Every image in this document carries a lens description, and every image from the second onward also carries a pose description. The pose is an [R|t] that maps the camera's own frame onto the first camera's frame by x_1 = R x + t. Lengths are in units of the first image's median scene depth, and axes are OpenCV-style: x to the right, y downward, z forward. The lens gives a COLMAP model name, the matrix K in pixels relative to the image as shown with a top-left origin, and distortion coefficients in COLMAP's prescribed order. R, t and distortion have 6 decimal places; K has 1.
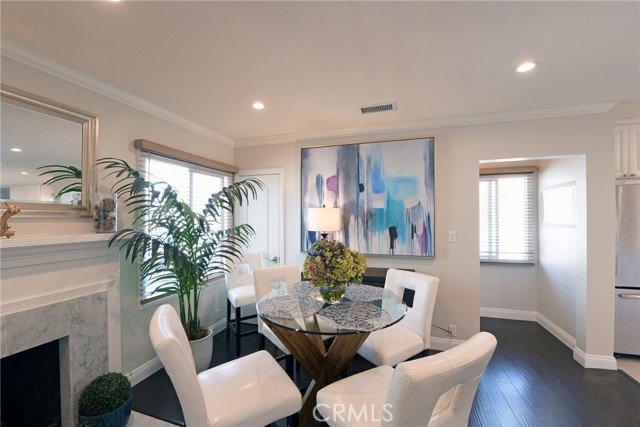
lens RADIAL K [[254.1, 0, 323.4], [0, 254.1, 217.0], [0, 0, 1]] dist [-0.015973, -0.002104]
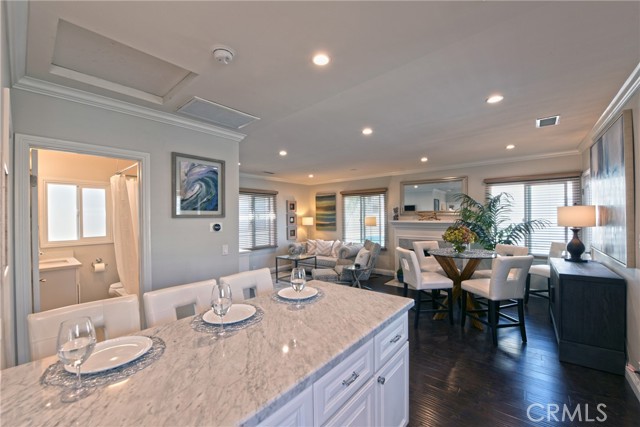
lens RADIAL K [[254.1, 0, 323.1], [0, 254.1, 216.3], [0, 0, 1]] dist [-0.015973, -0.002104]
pose [[0.925831, 0.006293, -0.377886, -0.156593], [-0.006422, 0.999979, 0.000919, 0.002612], [0.377884, 0.001576, 0.925852, -0.865358]]
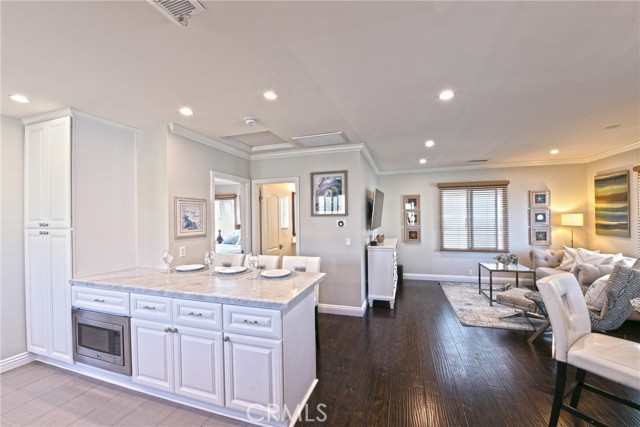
lens RADIAL K [[254.1, 0, 322.8], [0, 254.1, 213.5], [0, 0, 1]] dist [-0.015973, -0.002104]
pose [[-0.002265, 0.003503, -0.999991, -0.020666], [0.009208, 0.999952, 0.003482, 0.000349], [0.999955, -0.009201, -0.002298, -0.687793]]
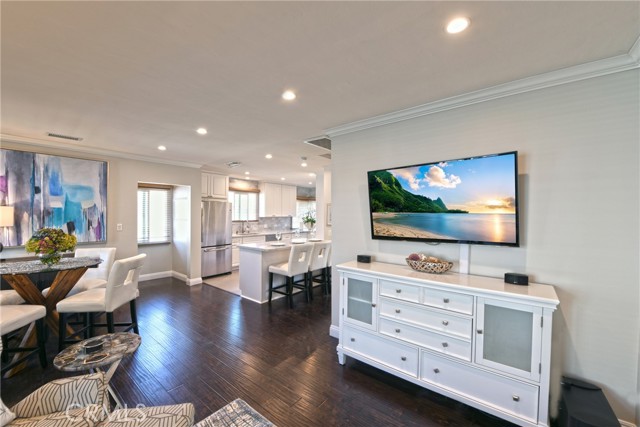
lens RADIAL K [[254.1, 0, 321.9], [0, 254.1, 215.2], [0, 0, 1]] dist [-0.015973, -0.002104]
pose [[0.363800, 0.006457, 0.931455, -0.459413], [-0.010732, 0.999939, -0.002740, -0.007514], [-0.931415, -0.009000, 0.363847, -0.694964]]
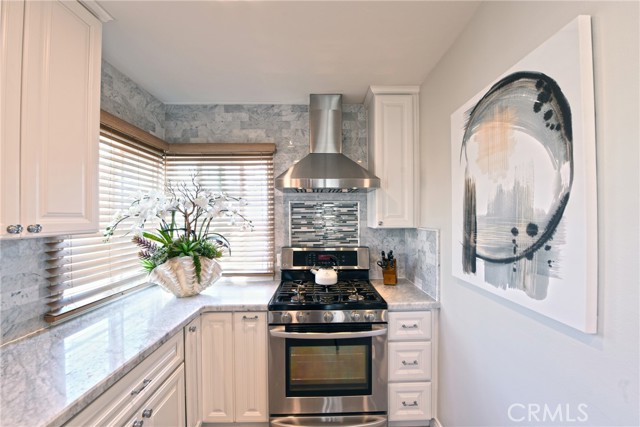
lens RADIAL K [[254.1, 0, 321.0], [0, 254.1, 214.3], [0, 0, 1]] dist [-0.015973, -0.002104]
pose [[-0.311258, 0.009446, 0.950279, 2.915698], [0.007052, 0.999946, -0.007630, -0.031910], [-0.950299, 0.004326, -0.311308, 1.093480]]
